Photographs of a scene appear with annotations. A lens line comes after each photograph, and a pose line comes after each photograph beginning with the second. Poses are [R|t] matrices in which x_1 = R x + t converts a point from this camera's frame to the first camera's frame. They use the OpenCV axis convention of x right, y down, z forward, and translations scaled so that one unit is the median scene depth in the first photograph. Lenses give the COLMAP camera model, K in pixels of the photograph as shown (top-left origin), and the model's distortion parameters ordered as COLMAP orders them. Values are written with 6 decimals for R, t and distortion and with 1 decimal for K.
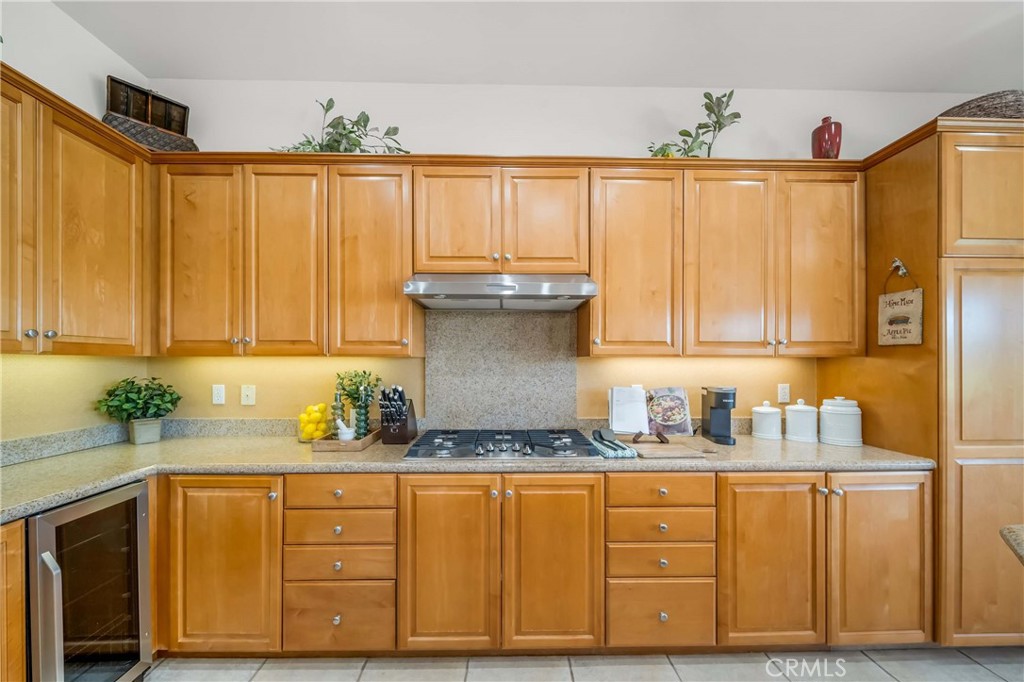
lens RADIAL K [[380.2, 0, 507.9], [0, 380.2, 361.6], [0, 0, 1]] dist [0.000093, -0.000388]
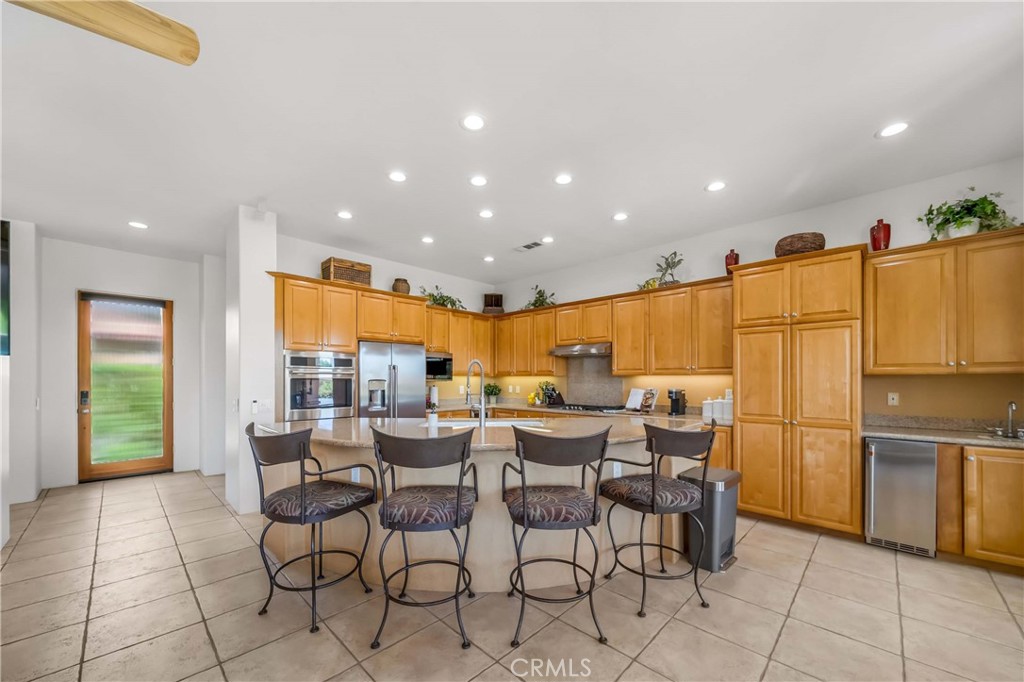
lens RADIAL K [[380.2, 0, 509.7], [0, 380.2, 381.0], [0, 0, 1]] dist [0.000093, -0.000388]
pose [[0.702476, 0.002805, -0.711702, 1.563650], [0.001798, 0.999982, 0.005715, 0.008380], [0.711705, -0.005294, 0.702458, -1.262307]]
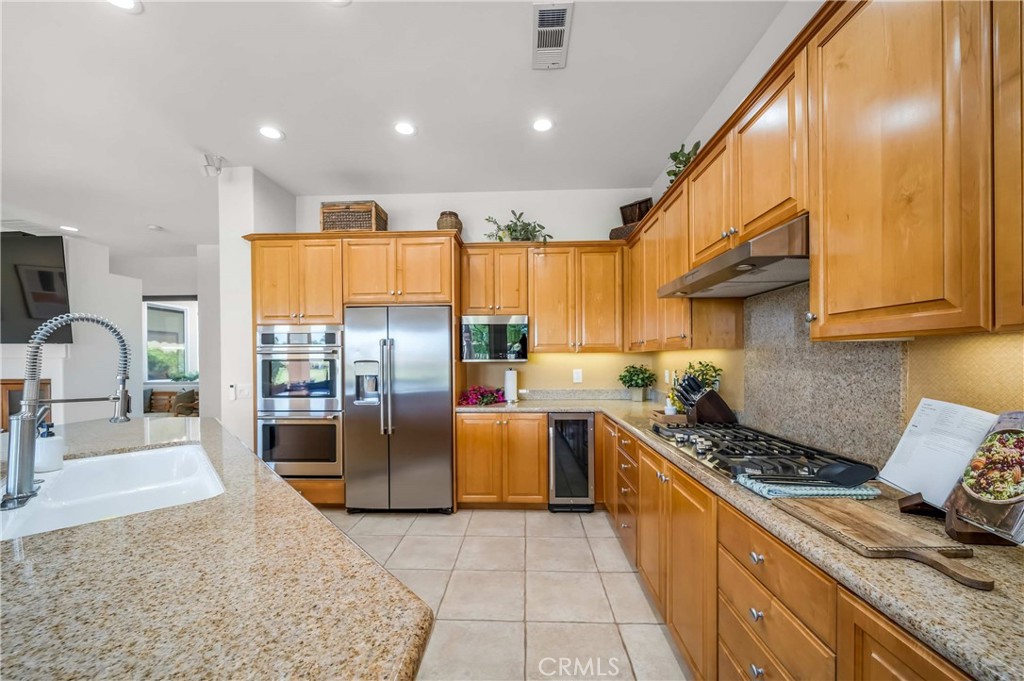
lens RADIAL K [[380.2, 0, 513.7], [0, 380.2, 361.7], [0, 0, 1]] dist [0.000093, -0.000388]
pose [[-0.054268, 0.008664, -0.998489, 0.913907], [0.010222, 0.999915, 0.008120, 0.010038], [0.998474, -0.009766, -0.054352, 0.557987]]
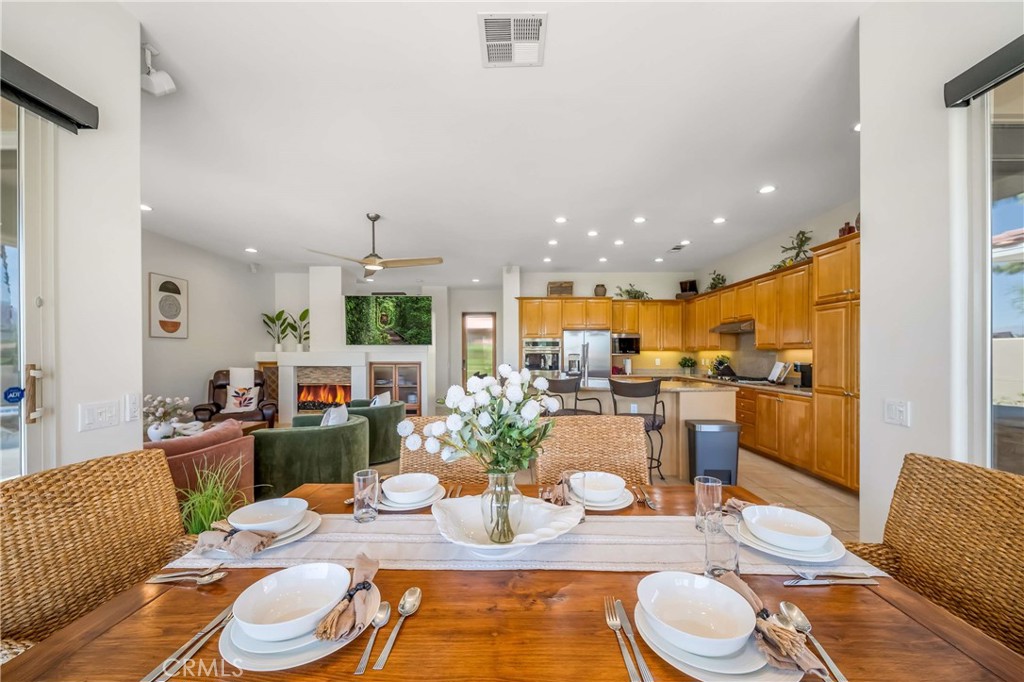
lens RADIAL K [[380.2, 0, 515.0], [0, 380.2, 354.0], [0, 0, 1]] dist [0.000093, -0.000388]
pose [[-0.021453, -0.000765, -0.999770, 3.081676], [0.003880, 0.999992, -0.000849, 0.013835], [0.999762, -0.003898, -0.021450, -0.686190]]
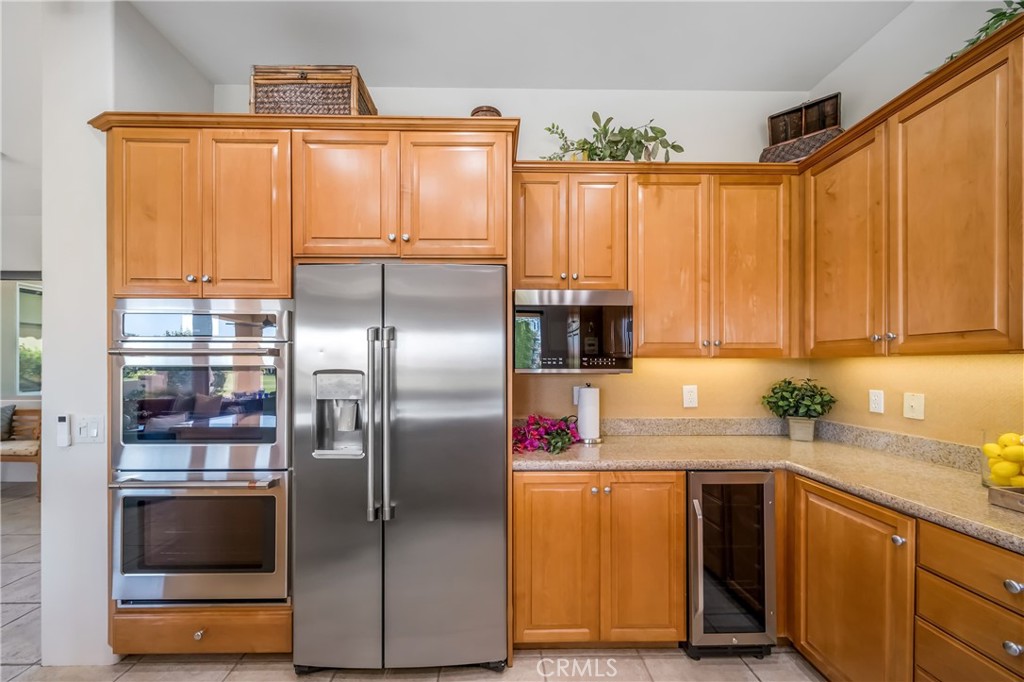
lens RADIAL K [[380.2, 0, 495.7], [0, 380.2, 365.7], [0, 0, 1]] dist [0.000093, -0.000388]
pose [[-0.002306, 0.003026, -0.999993, 0.114664], [0.002368, 0.999993, 0.003020, 0.001544], [0.999995, -0.002361, -0.002313, 0.166580]]
